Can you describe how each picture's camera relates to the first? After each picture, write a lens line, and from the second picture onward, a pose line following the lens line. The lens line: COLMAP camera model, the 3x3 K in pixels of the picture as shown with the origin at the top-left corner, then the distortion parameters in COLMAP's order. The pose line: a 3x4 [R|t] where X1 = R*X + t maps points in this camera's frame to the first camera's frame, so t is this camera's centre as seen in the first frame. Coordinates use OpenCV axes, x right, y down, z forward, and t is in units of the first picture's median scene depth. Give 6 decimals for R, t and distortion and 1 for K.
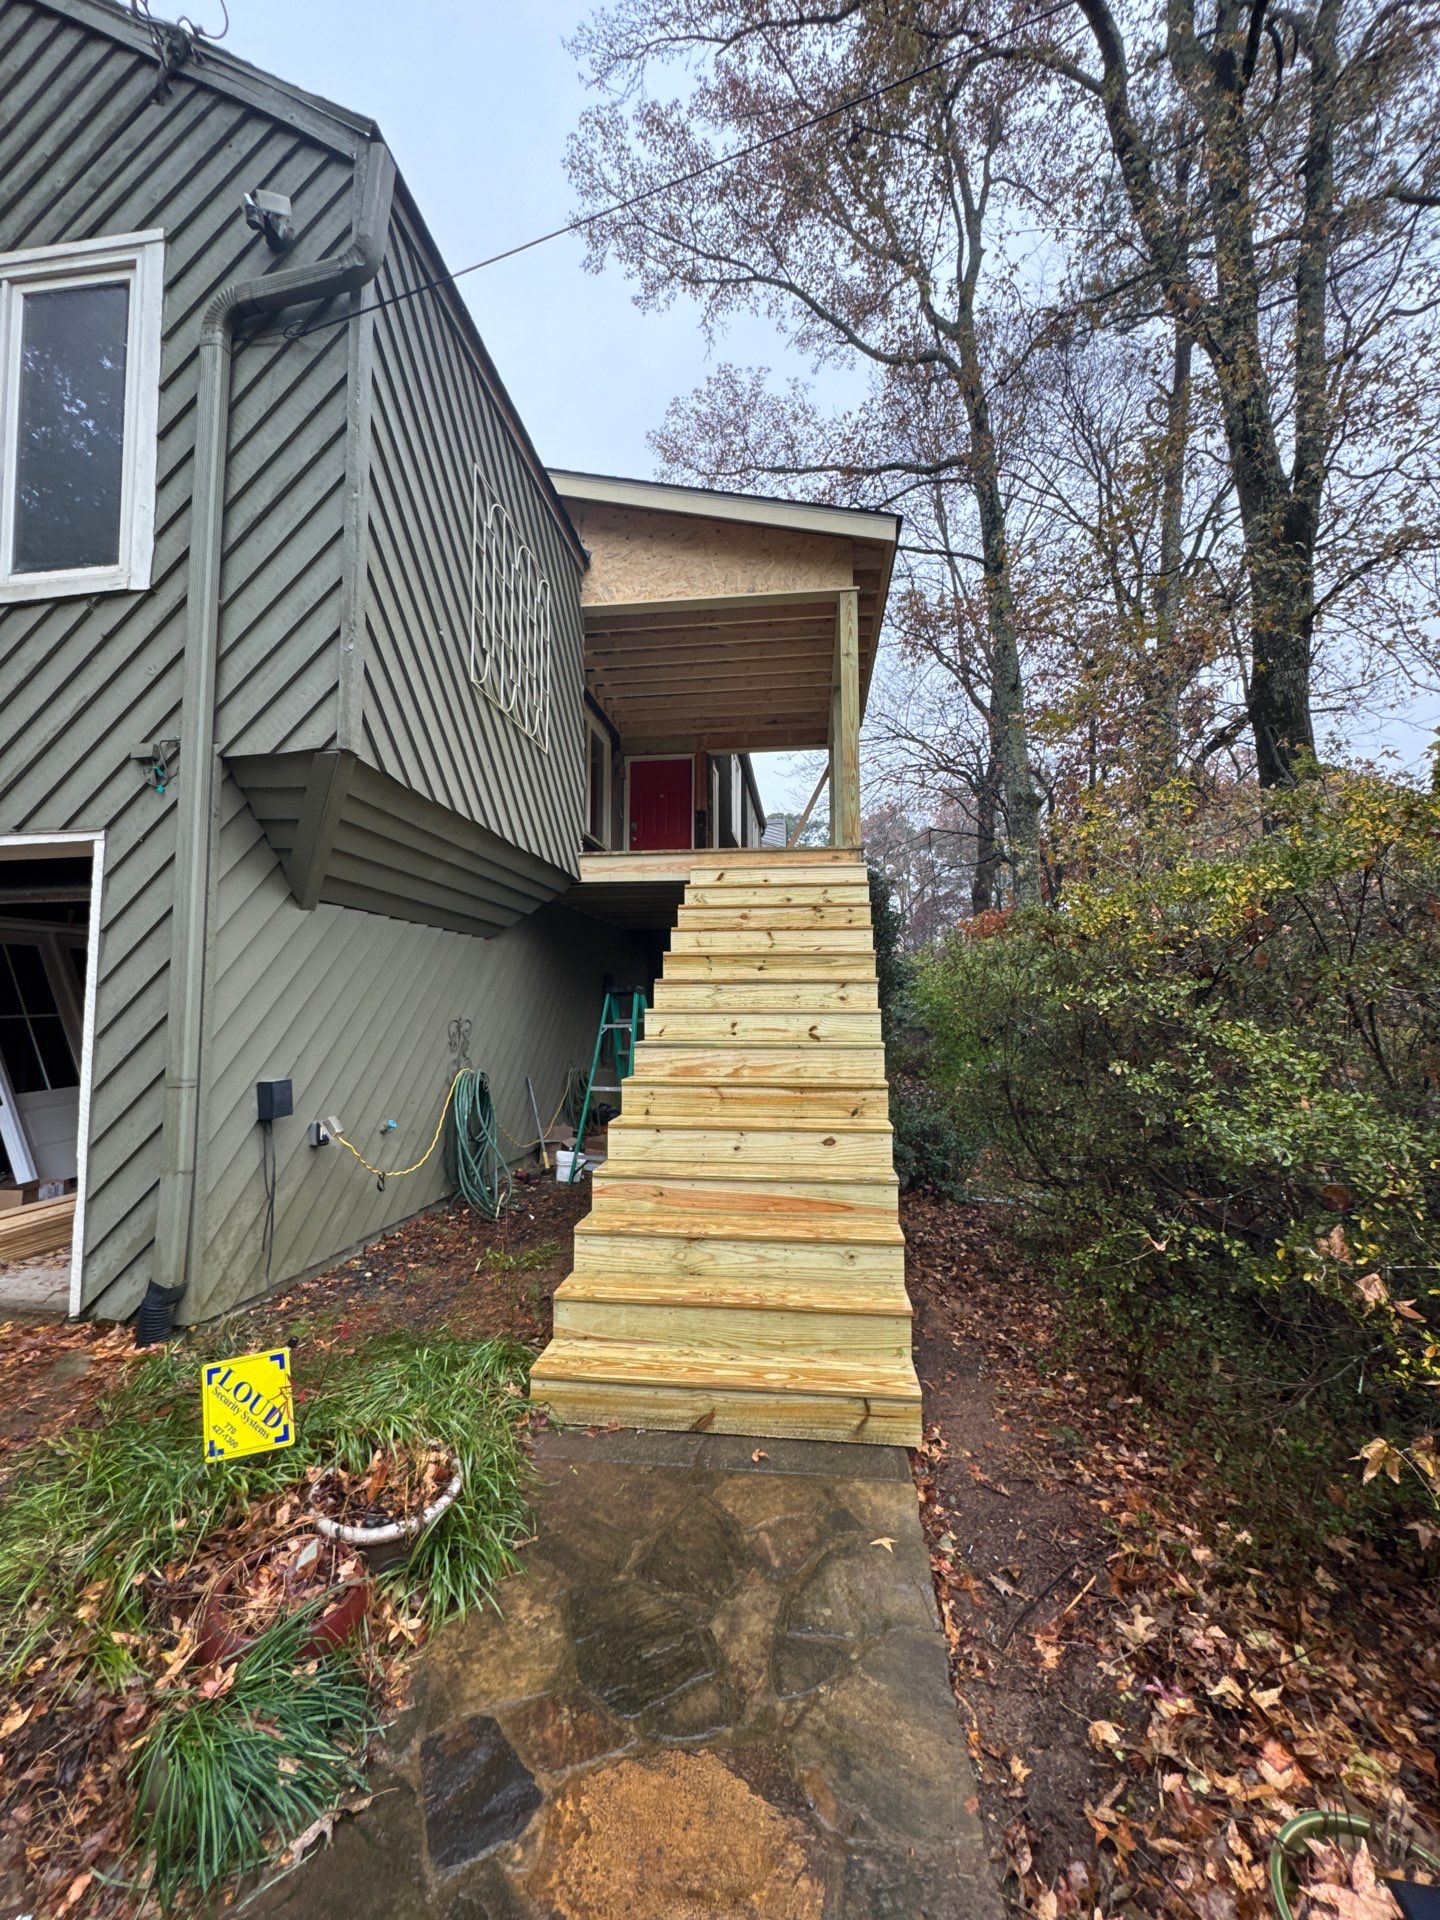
lens RADIAL K [[778.2, 0, 715.5], [0, 778.2, 960.9], [0, 0, 1]] dist [-0.012102, 0.000879]
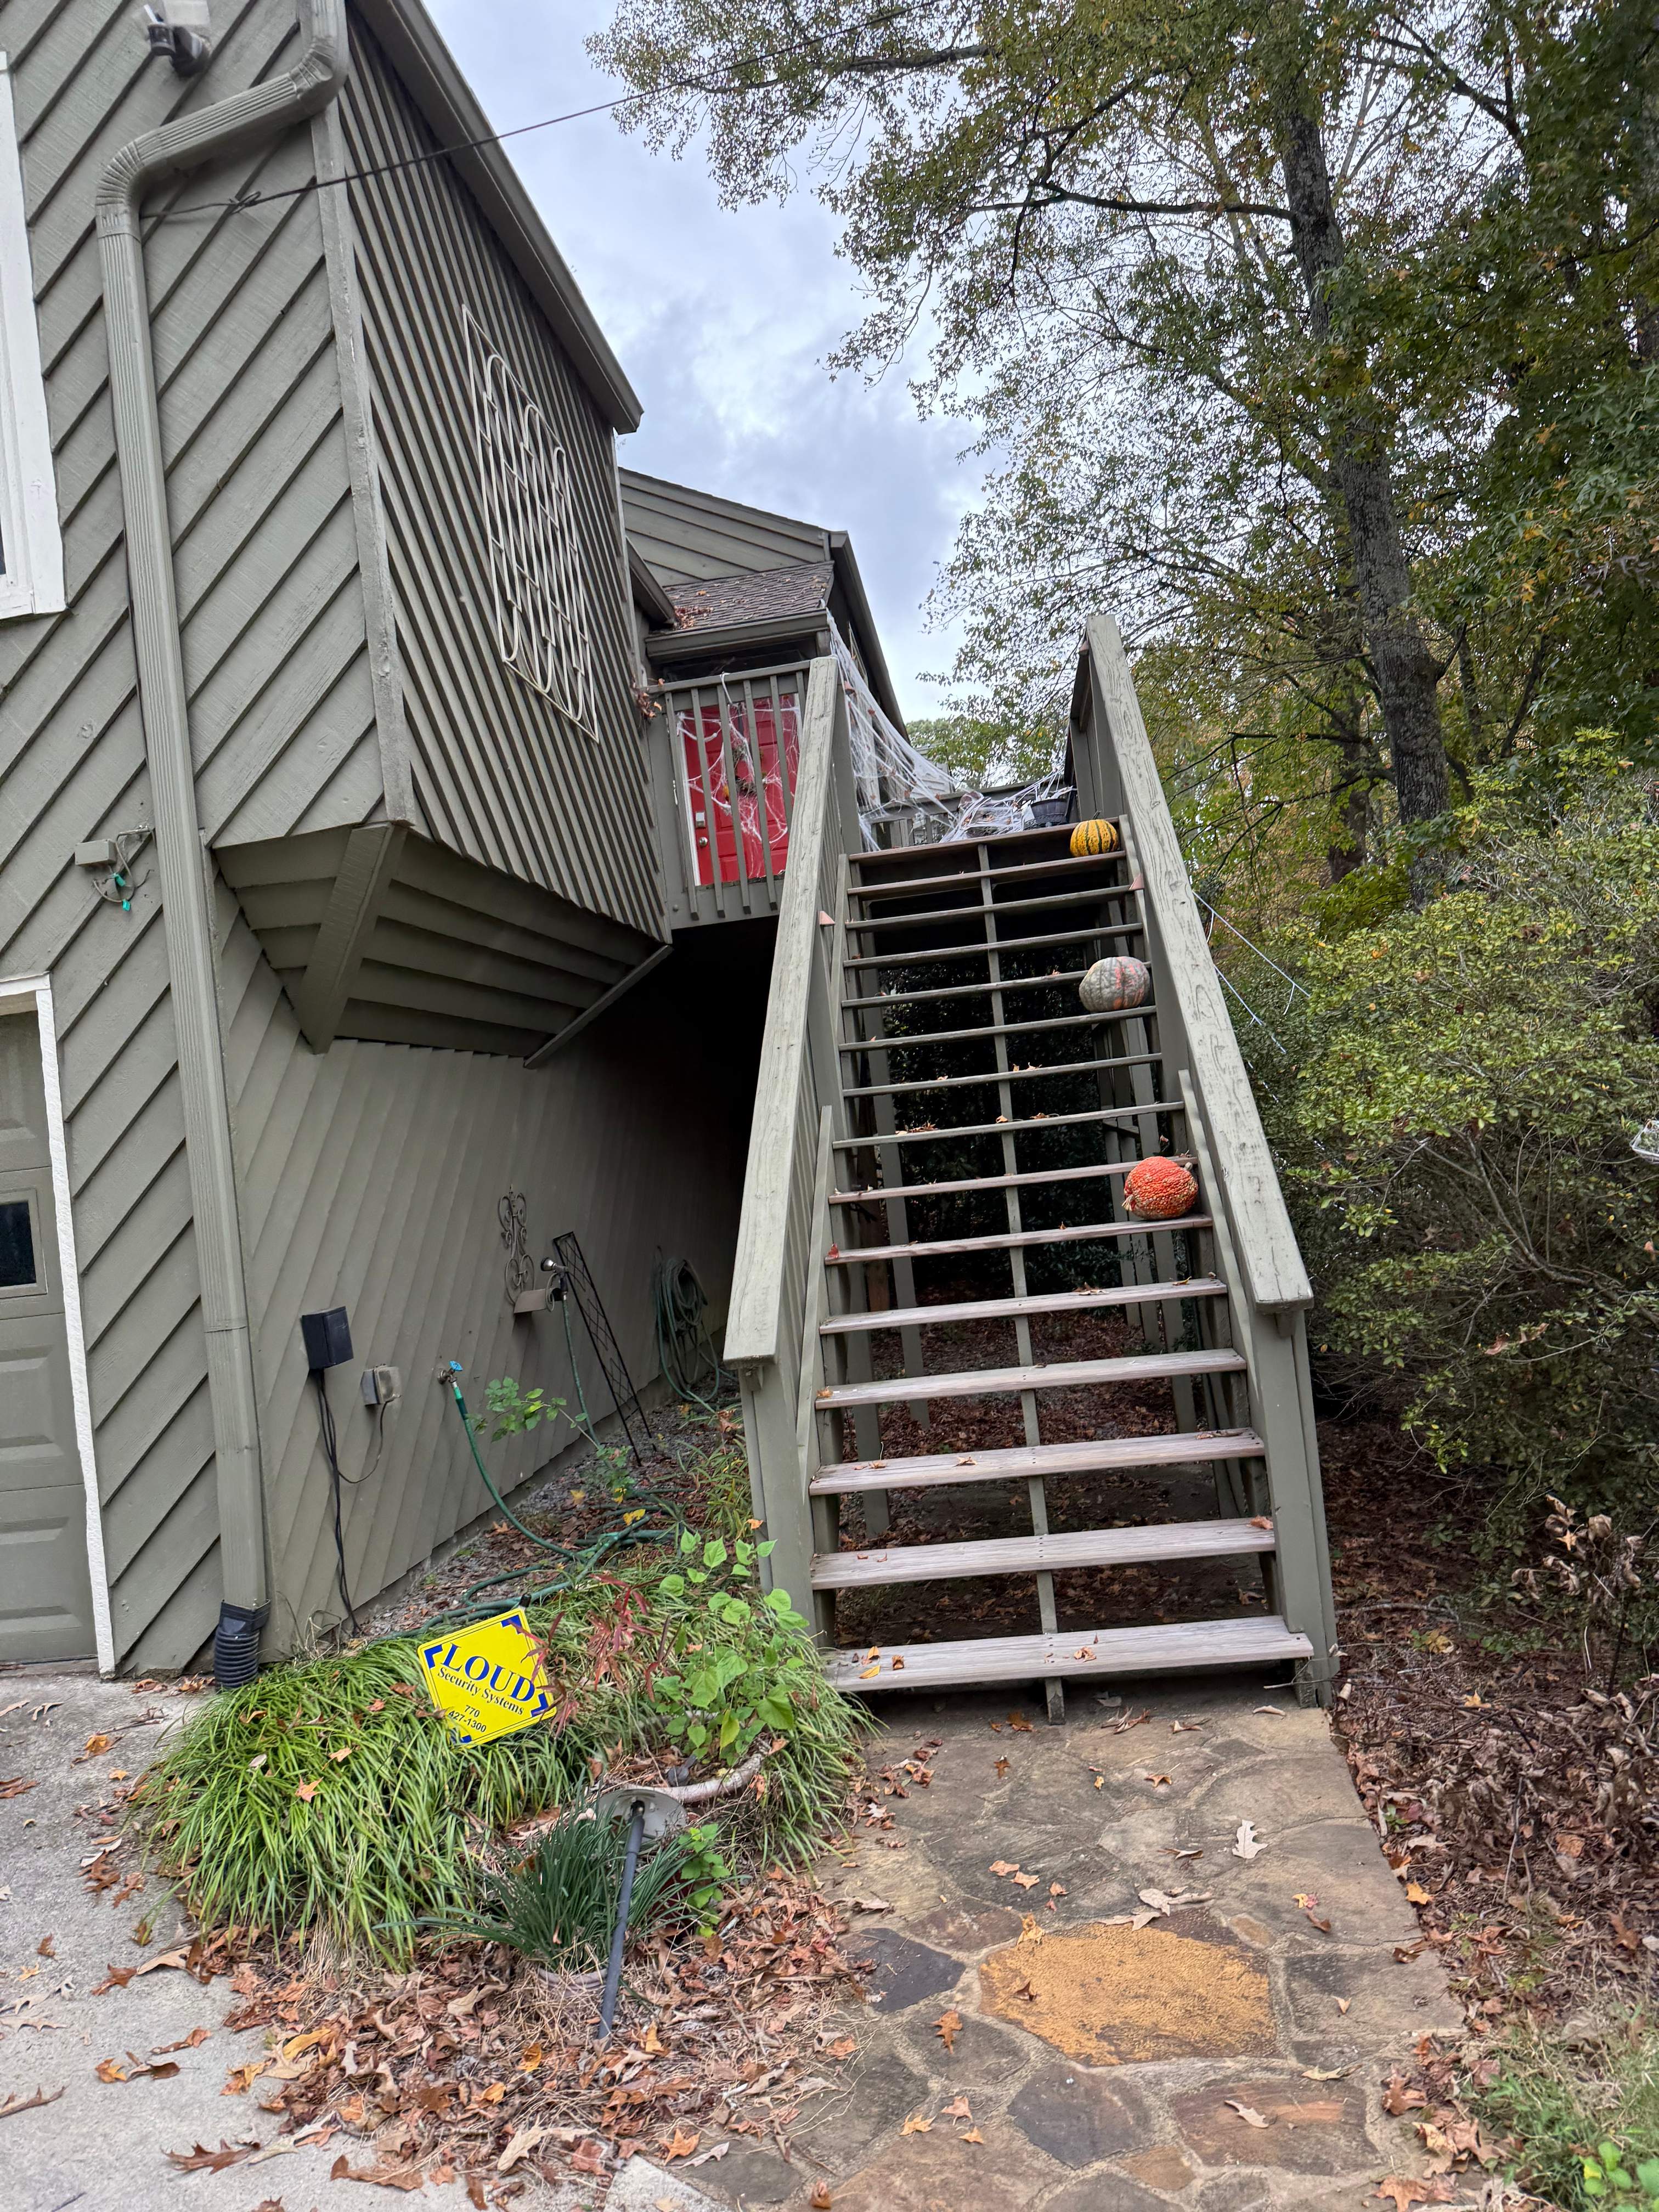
lens RADIAL K [[1574.0, 0, 842.3], [0, 1574.0, 1118.6], [0, 0, 1]] dist [-0.025911, 0.000434]
pose [[0.994161, -0.107864, 0.003055, -0.108034], [0.107502, 0.992483, 0.058483, -0.046607], [-0.009340, -0.057813, 0.998284, -0.393618]]
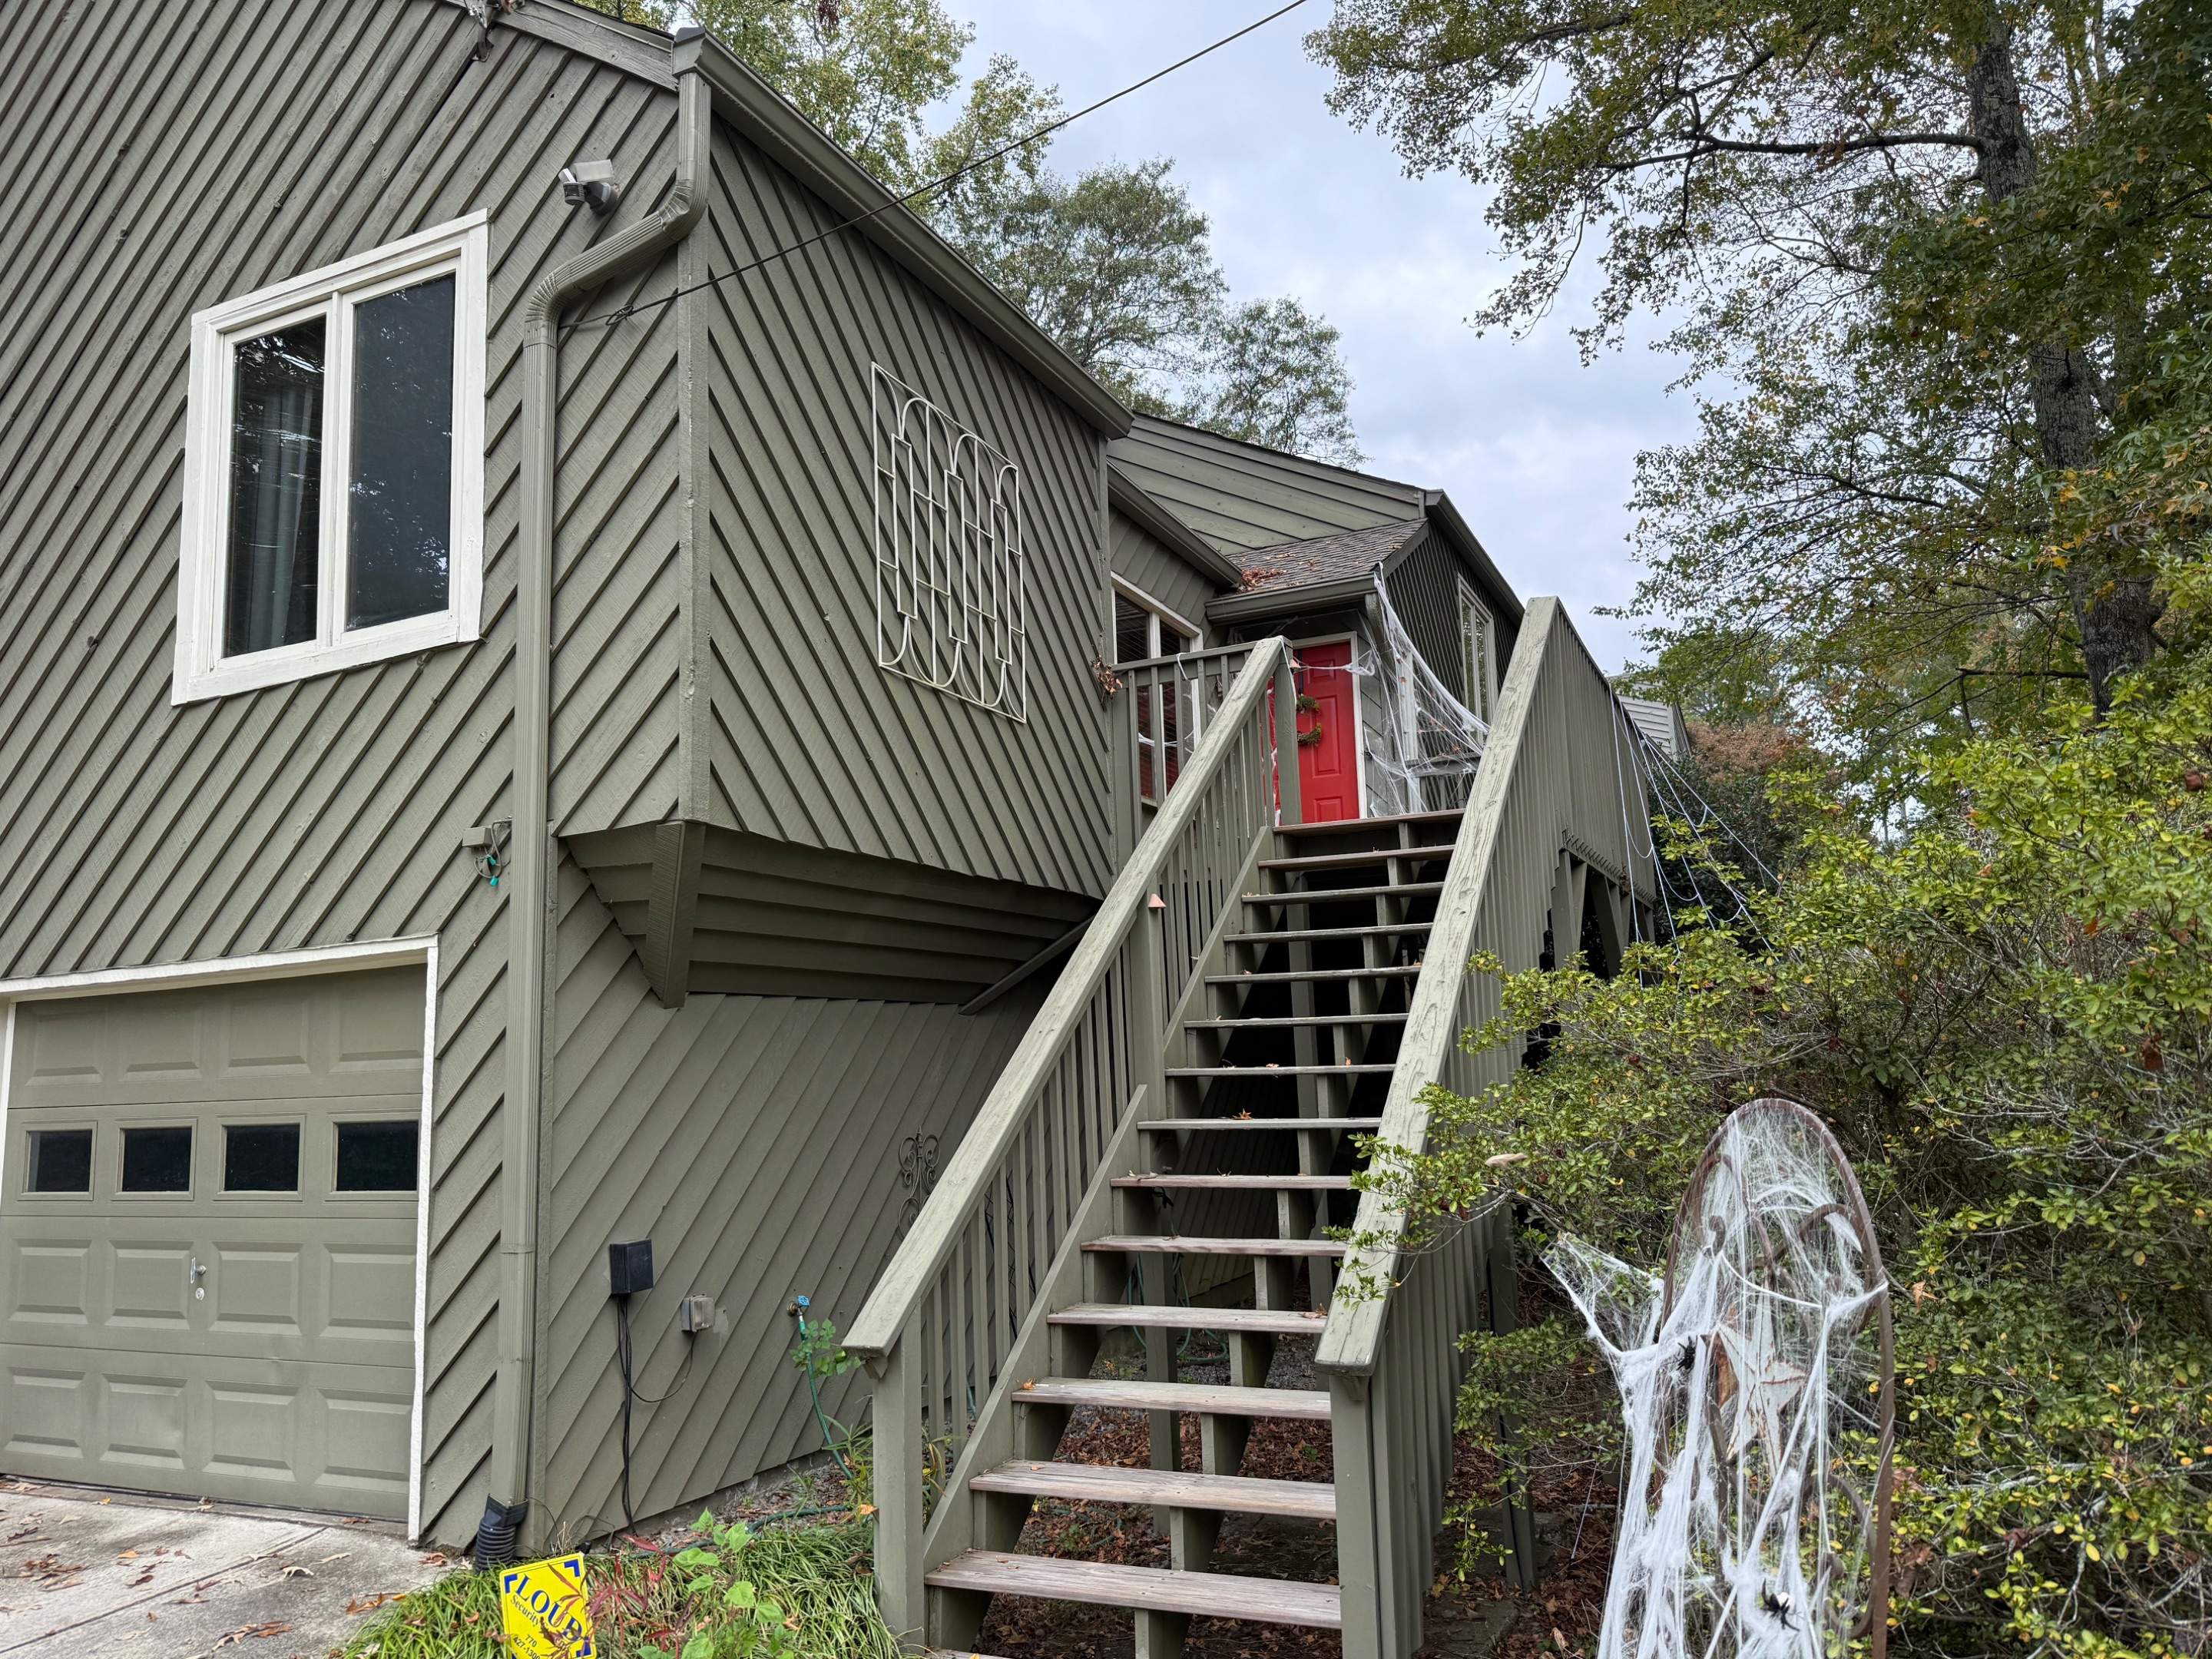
lens RADIAL K [[1563.5, 0, 1120.8], [0, 1563.5, 838.9], [0, 0, 1]] dist [-0.018194, -0.022849]
pose [[0.954787, -0.072198, -0.288390, 0.389385], [0.050188, 0.995284, -0.083007, -0.094460], [0.293023, 0.064780, 0.953908, -0.377507]]
